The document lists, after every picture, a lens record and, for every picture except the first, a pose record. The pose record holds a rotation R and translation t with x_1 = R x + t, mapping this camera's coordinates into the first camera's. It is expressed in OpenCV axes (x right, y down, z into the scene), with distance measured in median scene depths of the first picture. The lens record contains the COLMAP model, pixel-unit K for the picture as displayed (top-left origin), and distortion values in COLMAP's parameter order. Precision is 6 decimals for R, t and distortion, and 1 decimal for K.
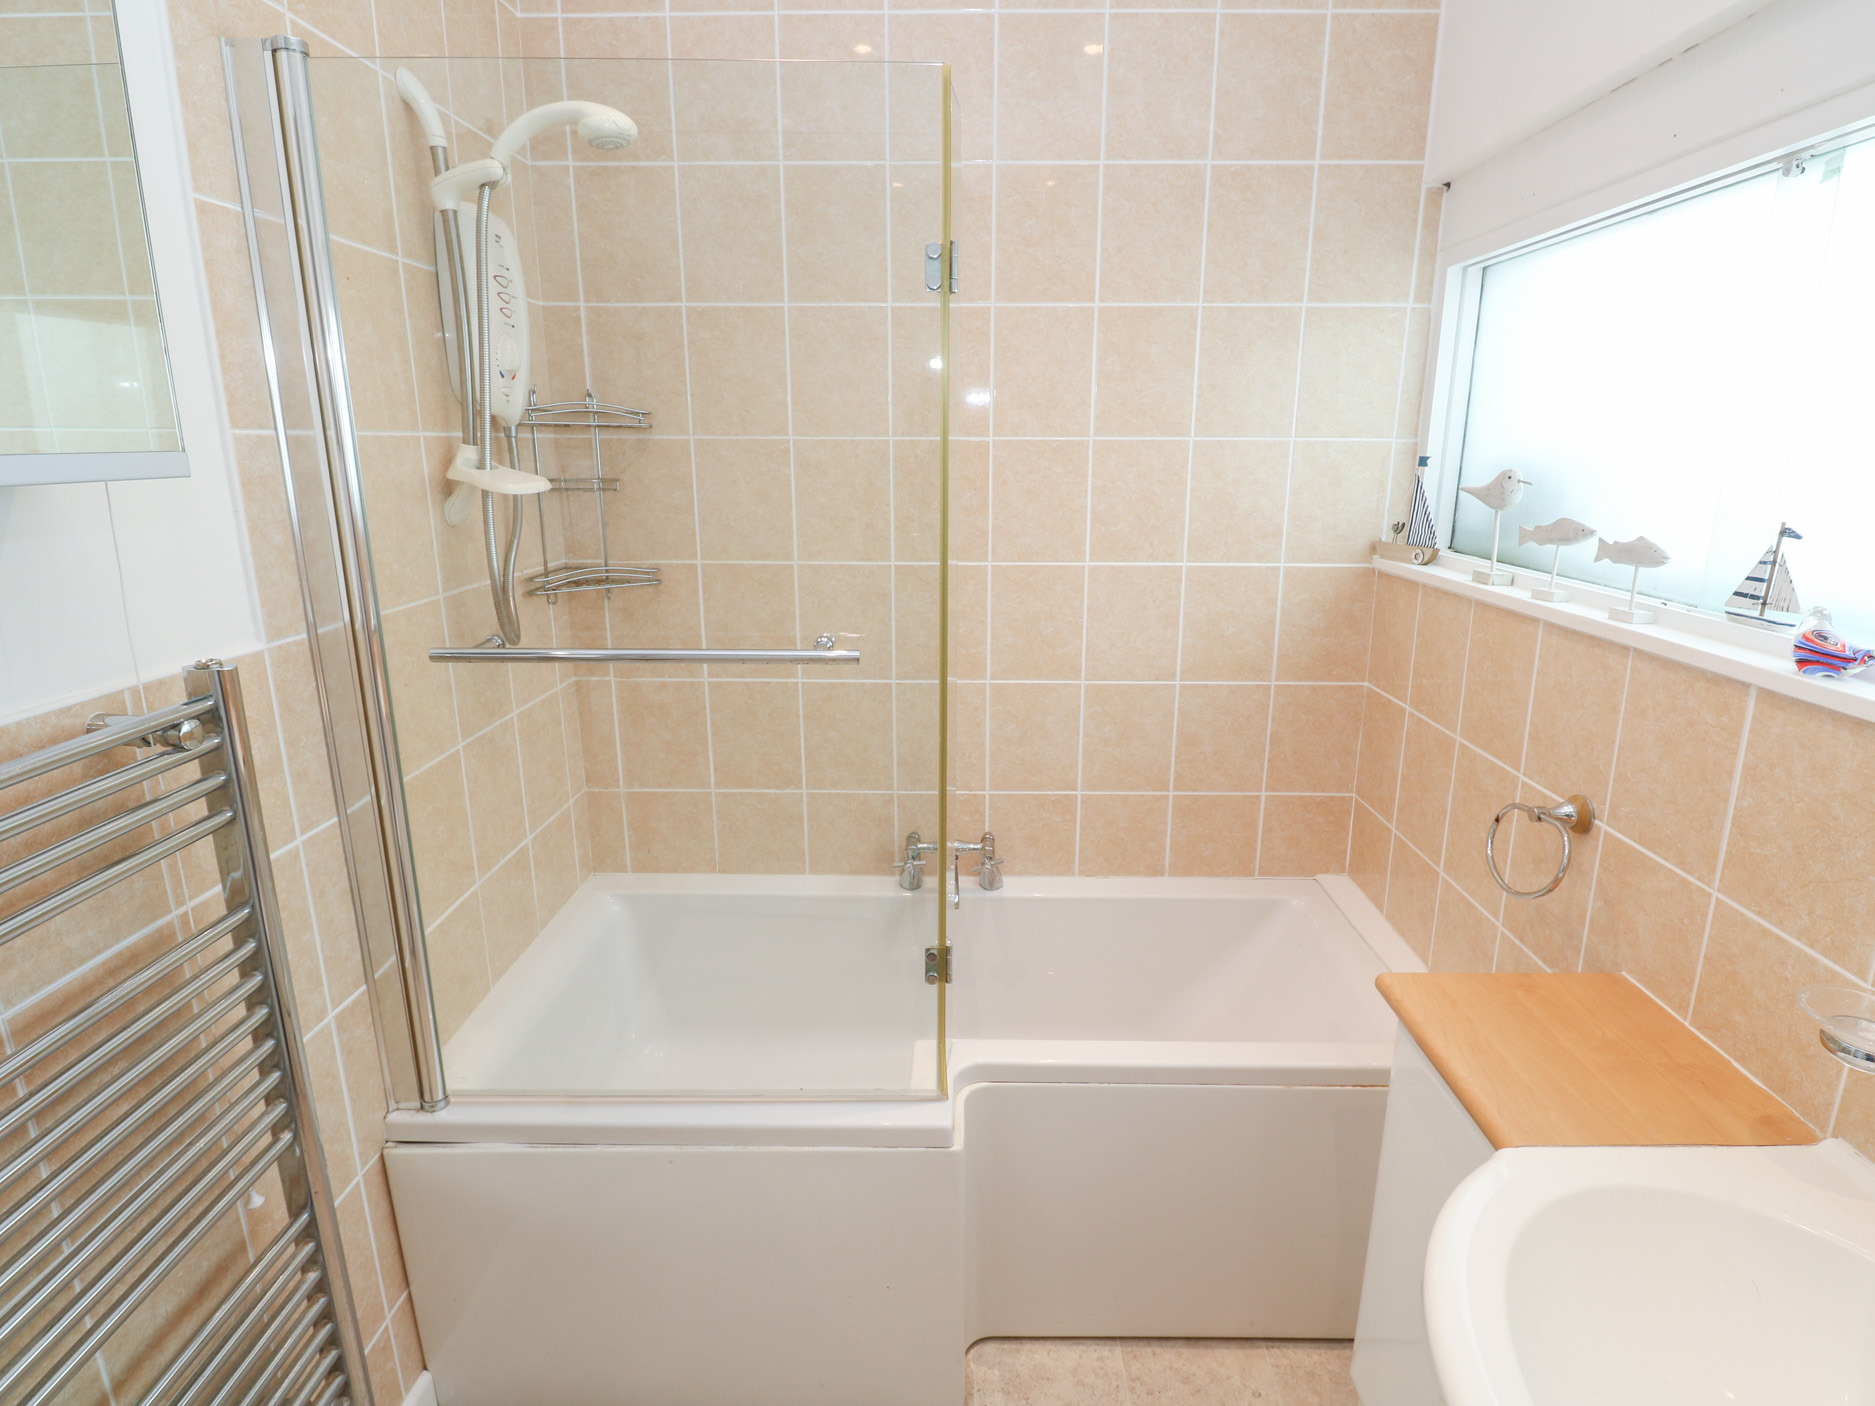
lens RADIAL K [[952.1, 0, 944.2], [0, 952.1, 713.7], [0, 0, 1]] dist [-0.002241, -0.007219]
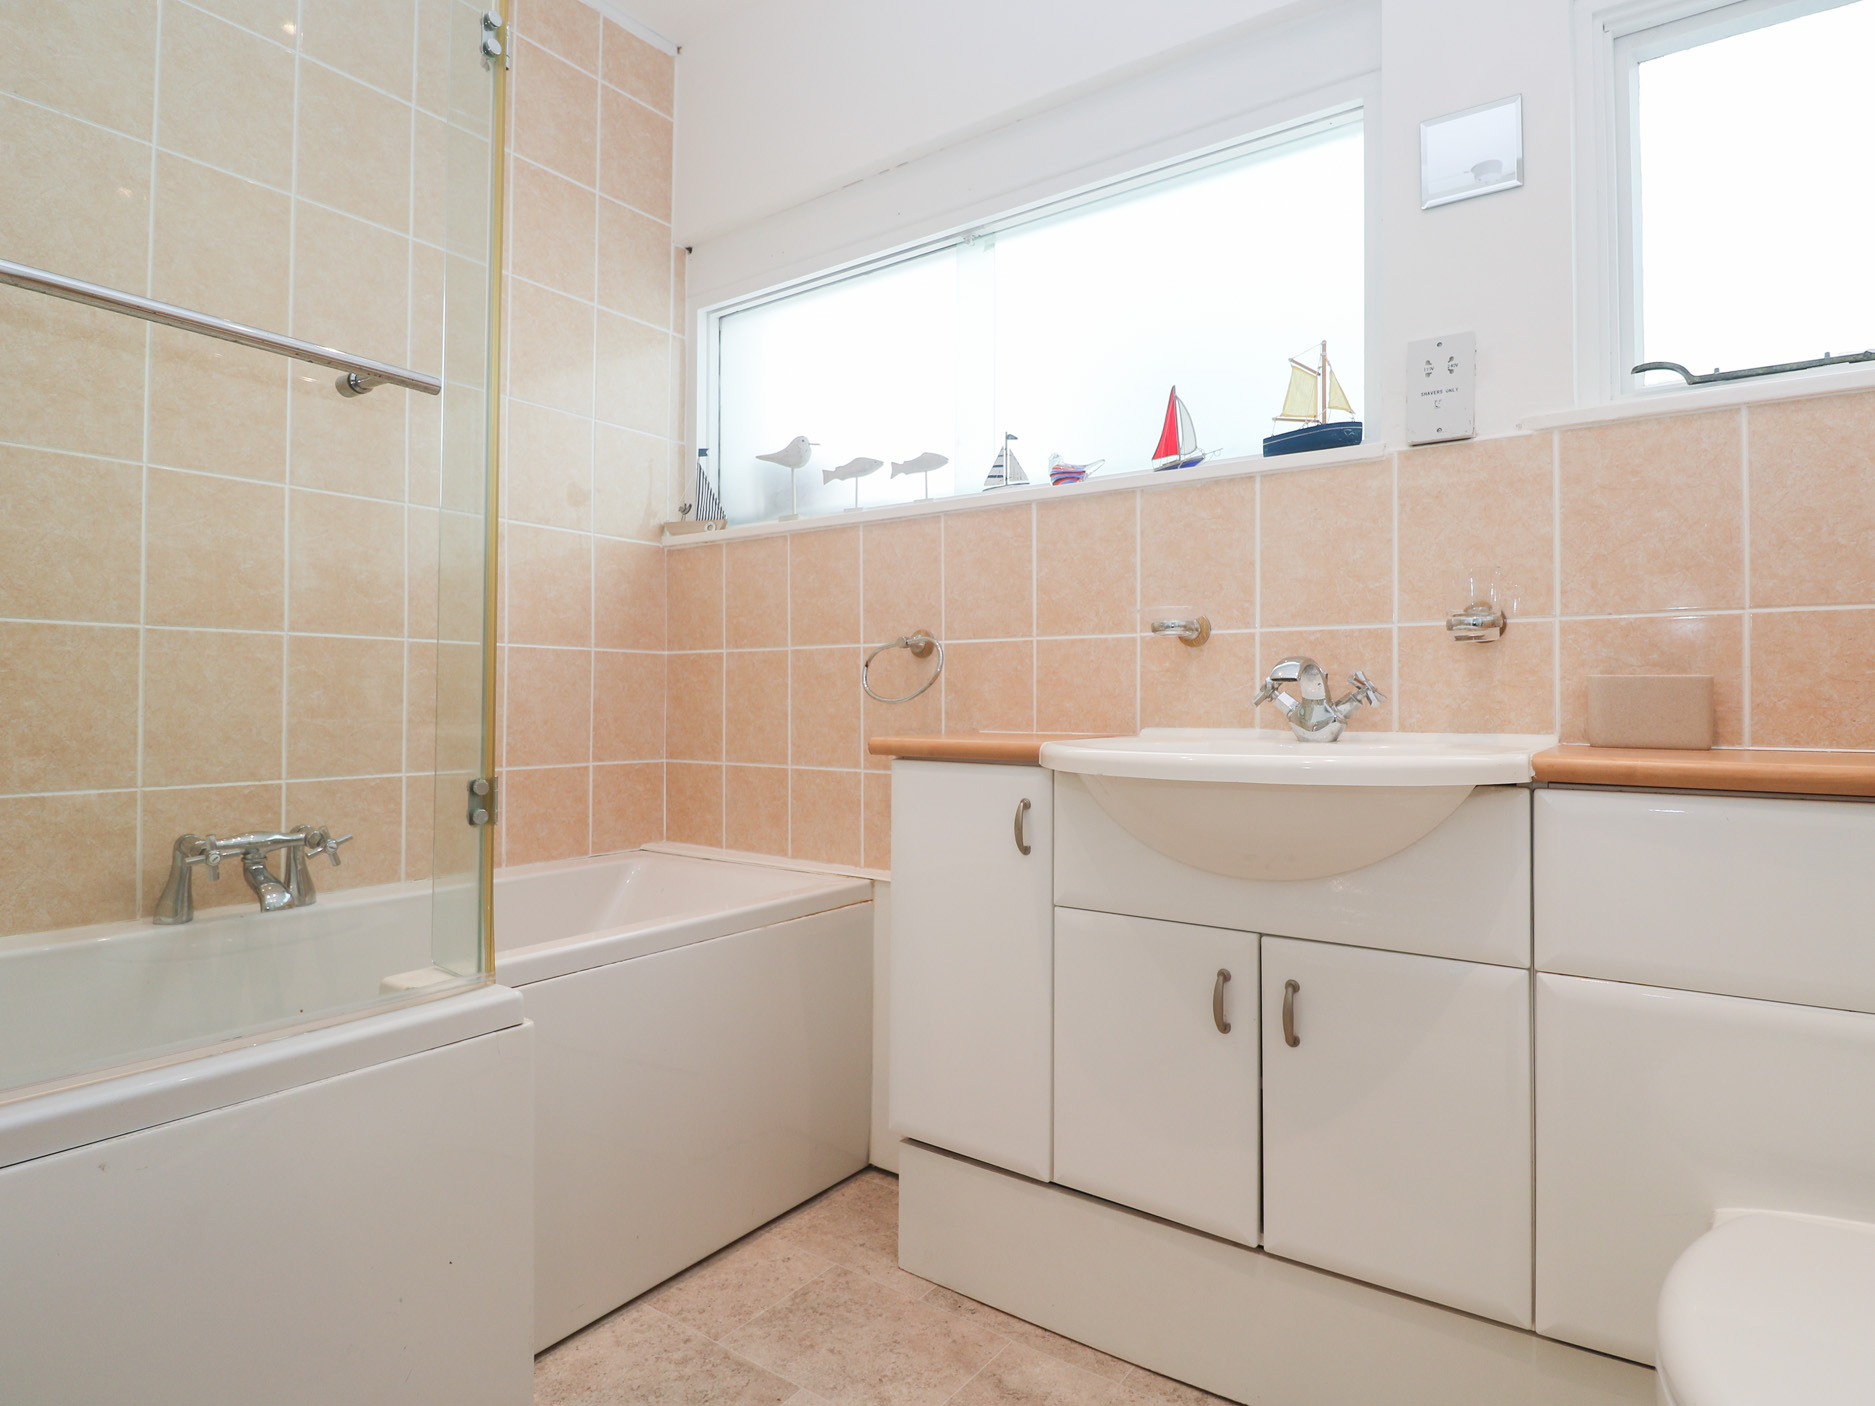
lens RADIAL K [[1011.1, 0, 936.7], [0, 1011.1, 693.5], [0, 0, 1]] dist [0.002899, -0.013566]
pose [[0.582882, 0.005945, 0.812535, -0.364495], [0.197832, 0.968844, -0.149006, 0.280927], [-0.788106, 0.247598, 0.563546, 0.117560]]
